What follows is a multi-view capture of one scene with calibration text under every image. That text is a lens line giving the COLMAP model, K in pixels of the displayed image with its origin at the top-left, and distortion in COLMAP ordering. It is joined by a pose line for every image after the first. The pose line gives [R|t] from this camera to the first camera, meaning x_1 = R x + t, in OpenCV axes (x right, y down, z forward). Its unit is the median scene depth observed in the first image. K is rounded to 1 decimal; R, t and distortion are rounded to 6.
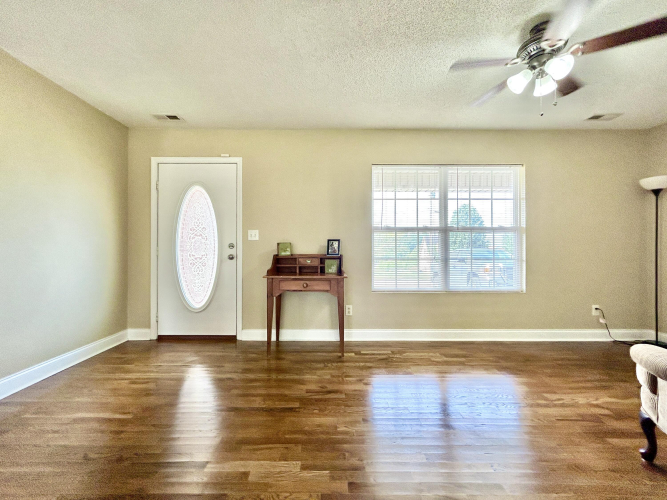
lens RADIAL K [[269.6, 0, 330.4], [0, 269.6, 248.2], [0, 0, 1]] dist [0.003923, 0.000273]
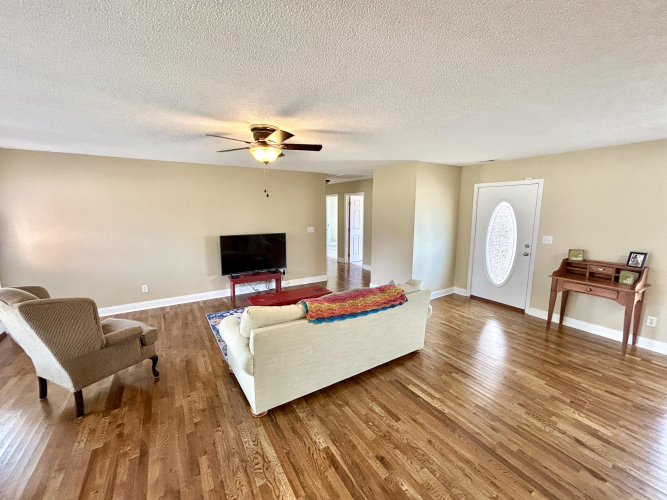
lens RADIAL K [[269.6, 0, 330.0], [0, 269.6, 248.3], [0, 0, 1]] dist [0.003923, 0.000273]
pose [[0.524357, 0.123803, -0.842450, 0.271304], [0.010112, 0.988399, 0.151545, -0.221876], [0.851438, -0.087983, 0.517022, -0.575626]]
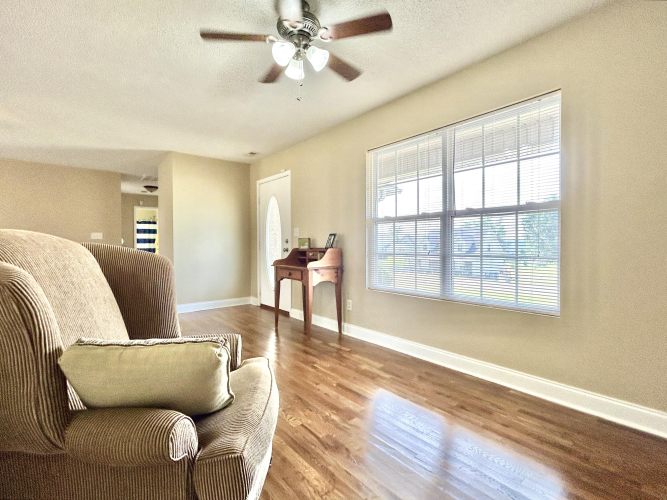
lens RADIAL K [[326.8, 0, 327.7], [0, 326.8, 245.8], [0, 0, 1]] dist [0.018652, 0.000119]
pose [[0.619907, -0.002027, -0.784673, 0.990380], [0.015322, 0.999837, 0.009522, 0.000927], [0.784526, -0.017926, 0.619837, 0.205310]]
